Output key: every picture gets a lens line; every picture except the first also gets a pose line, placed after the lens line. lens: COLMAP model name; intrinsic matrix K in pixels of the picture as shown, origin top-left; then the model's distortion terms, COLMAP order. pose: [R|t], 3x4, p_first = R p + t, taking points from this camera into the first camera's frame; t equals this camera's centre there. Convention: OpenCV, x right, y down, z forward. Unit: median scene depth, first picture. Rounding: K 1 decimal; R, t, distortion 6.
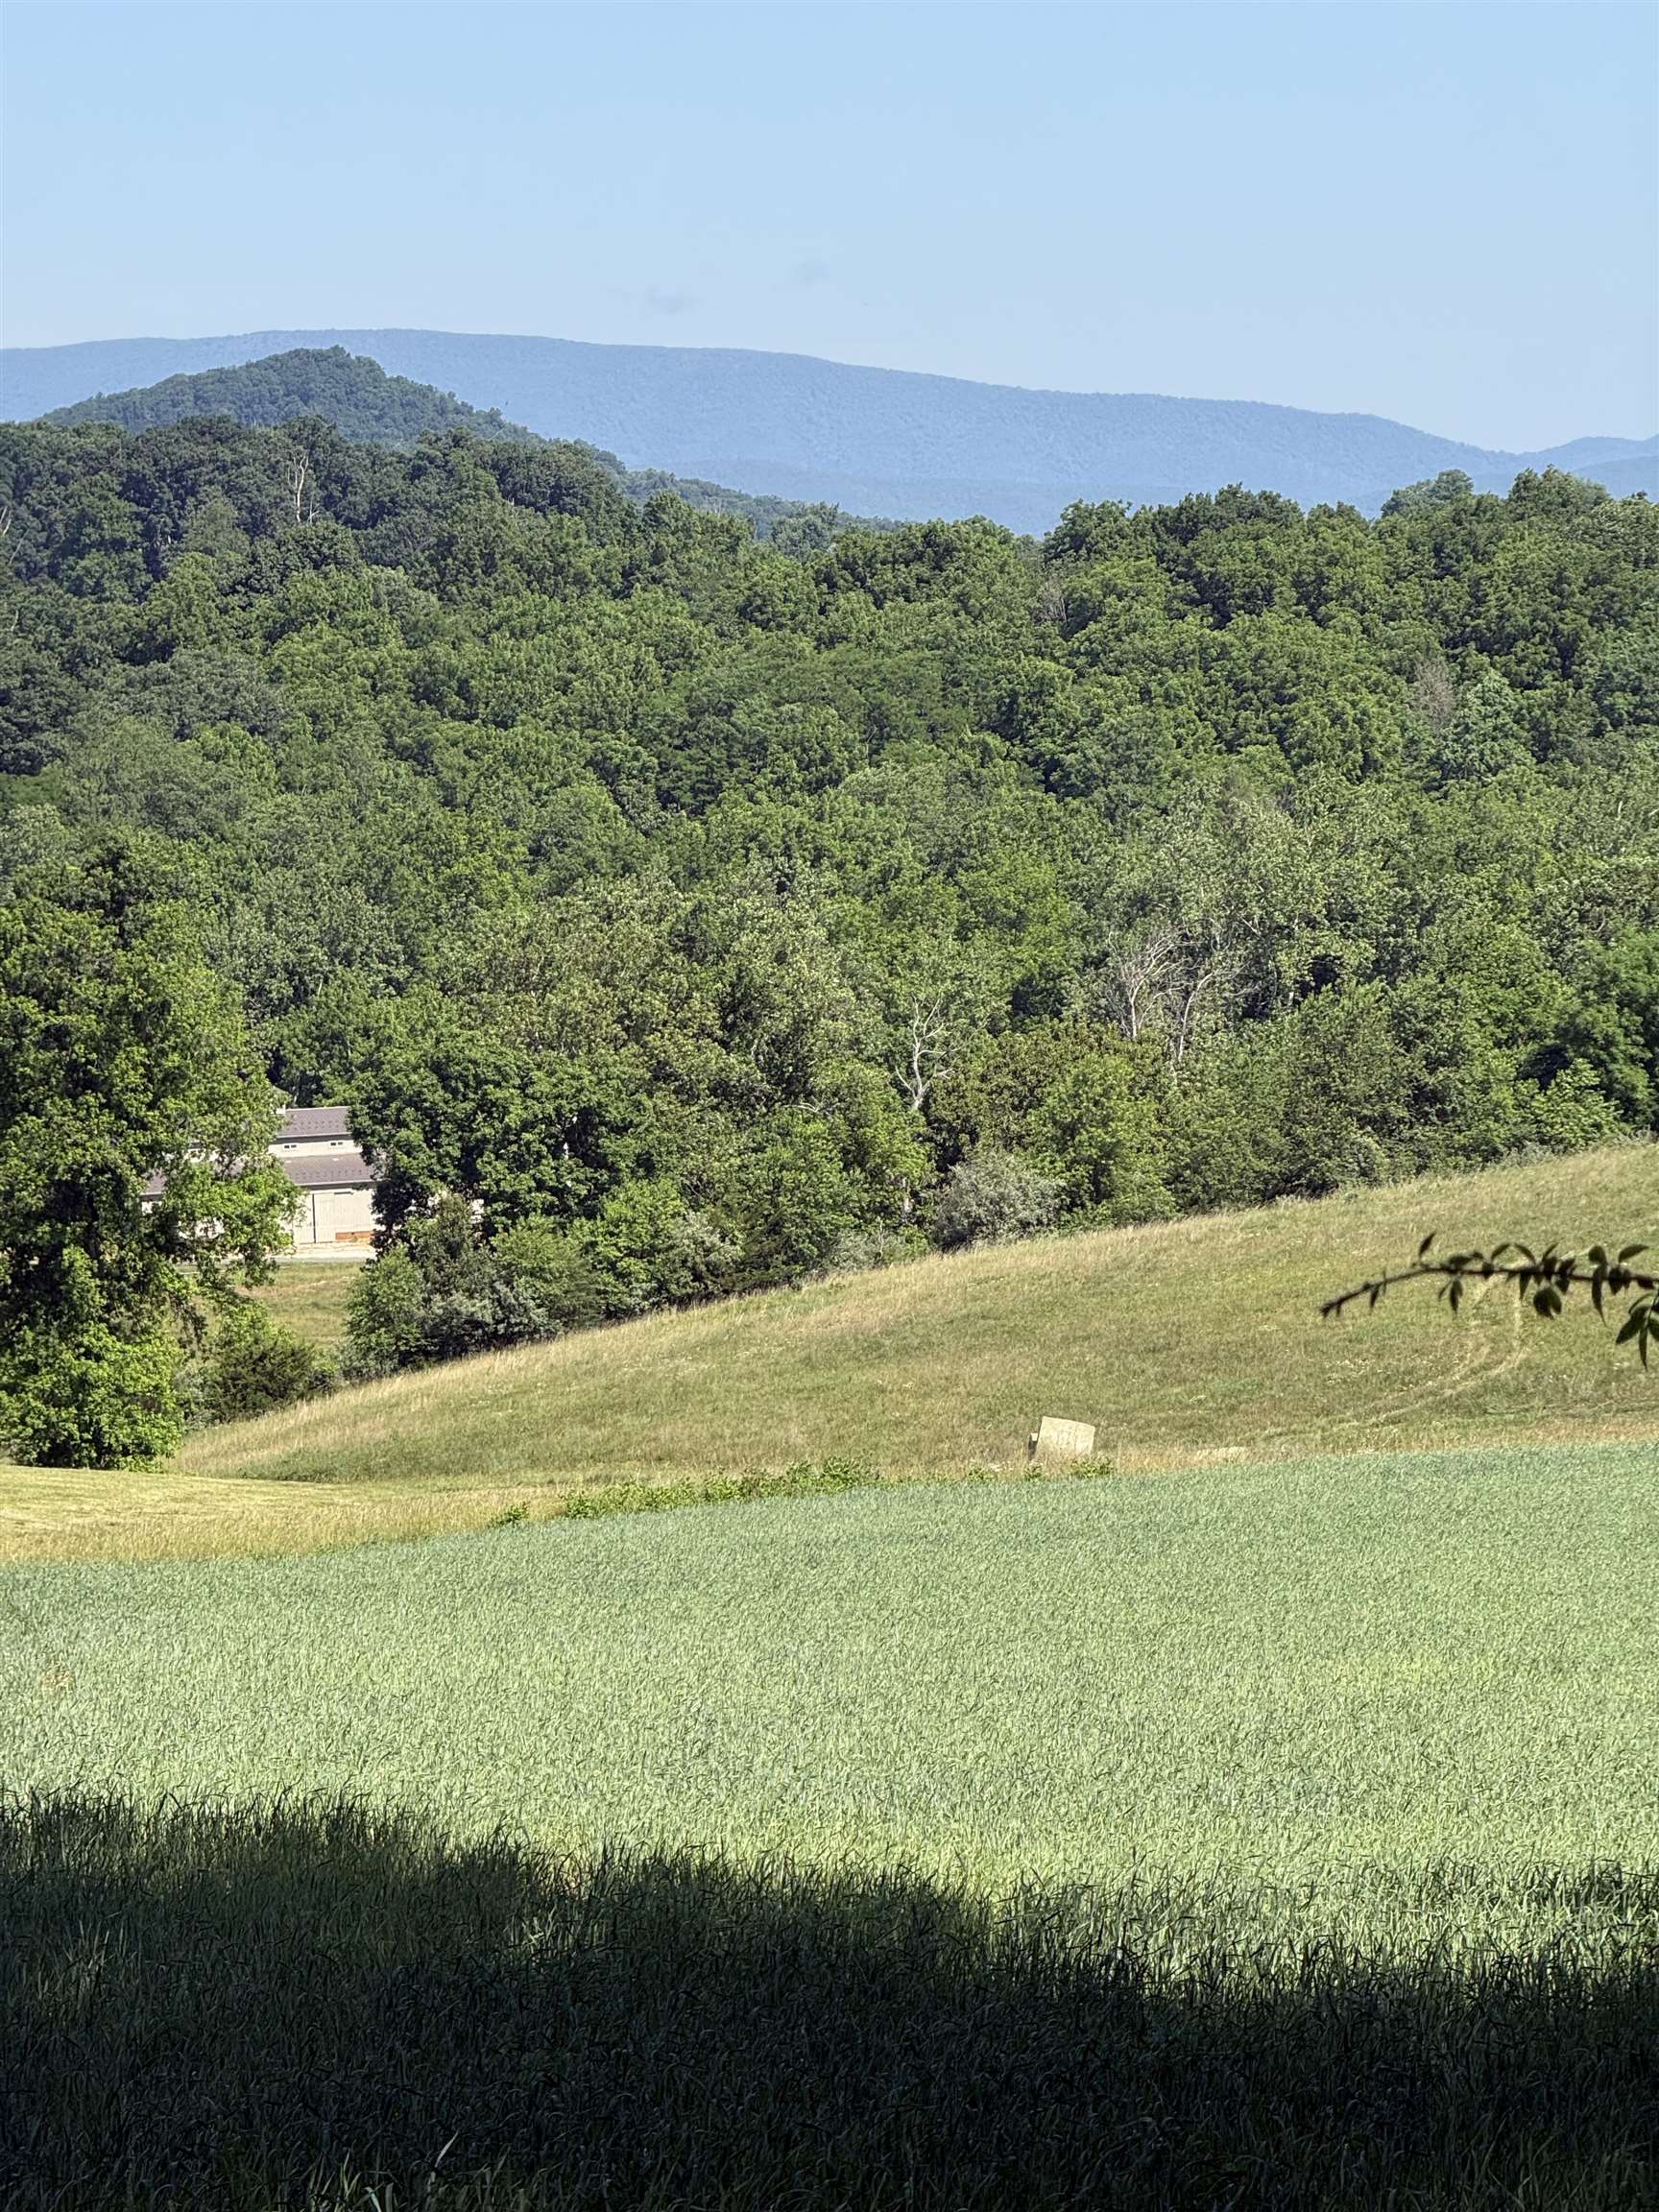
lens RADIAL K [[7841.6, 0, 762.1], [0, 7841.6, 1112.0], [0, 0, 1]] dist [0.376053, 0.000000]
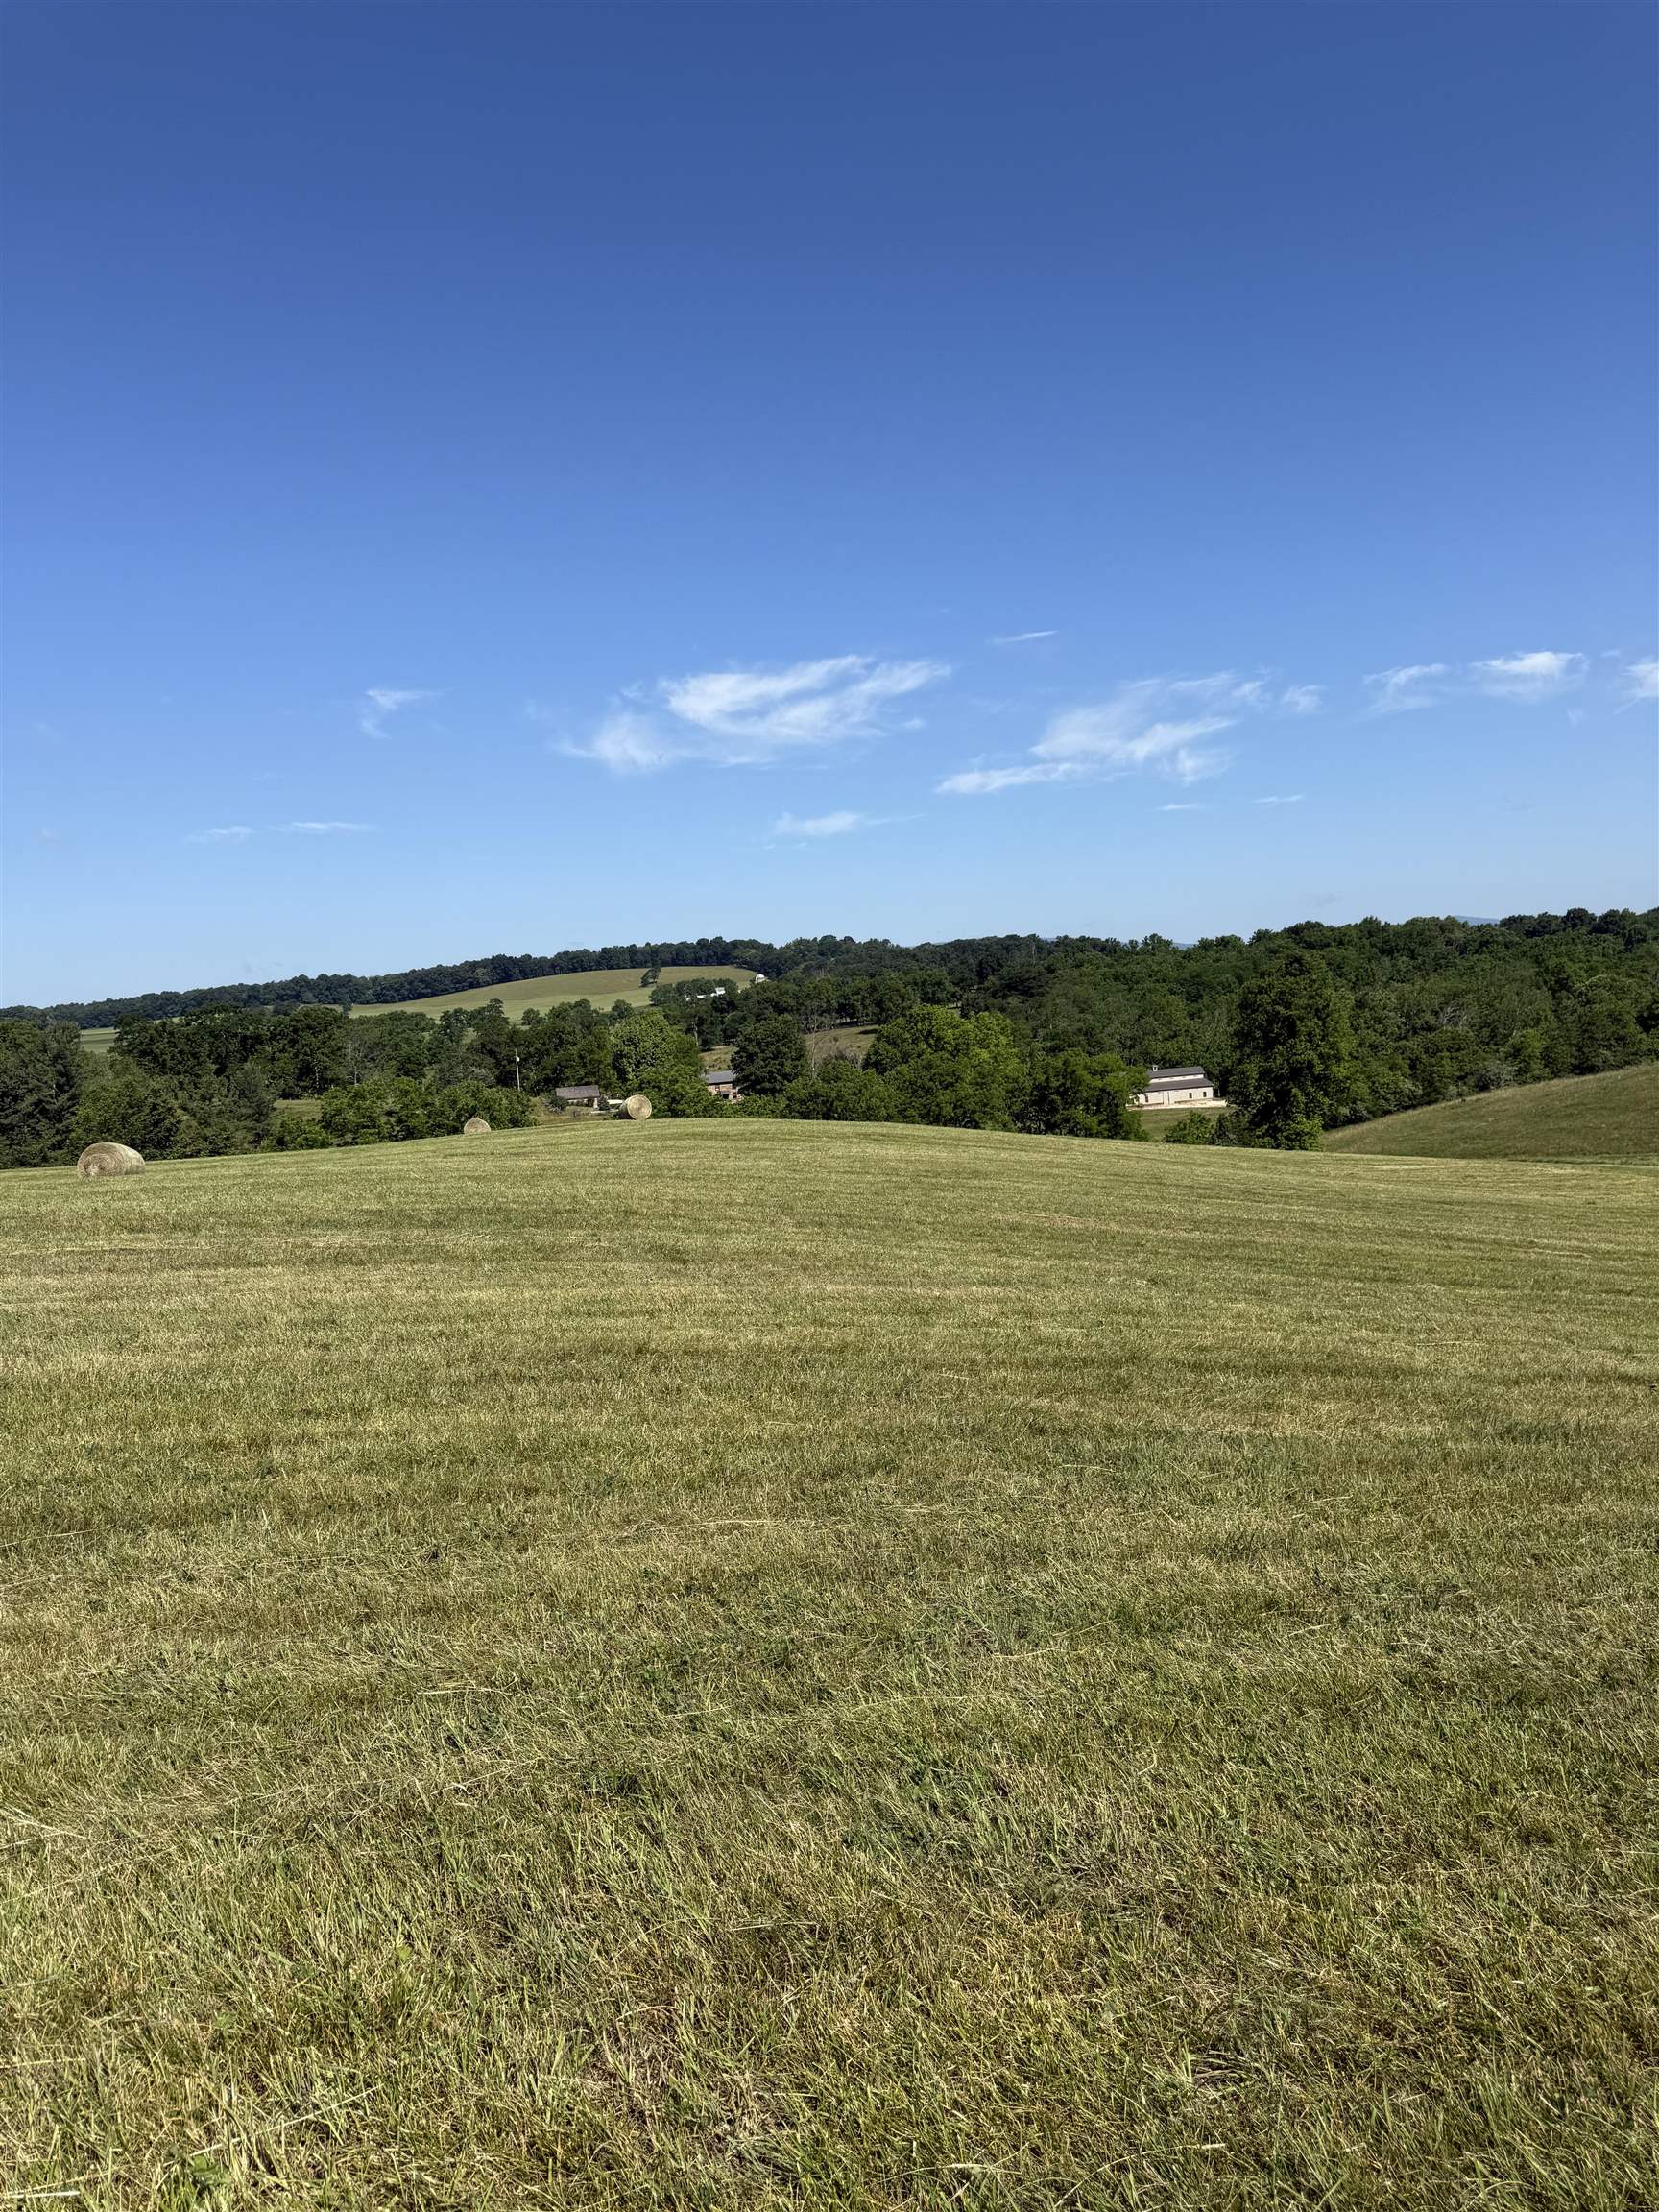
lens RADIAL K [[1541.8, 0, 812.2], [0, 1541.8, 1111.8], [0, 0, 1]] dist [0.061478, -0.073861]
pose [[0.986833, -0.035321, -0.157841, -0.906797], [0.036611, 0.999316, 0.005272, 0.081478], [0.157547, -0.010981, 0.987450, 2.028743]]
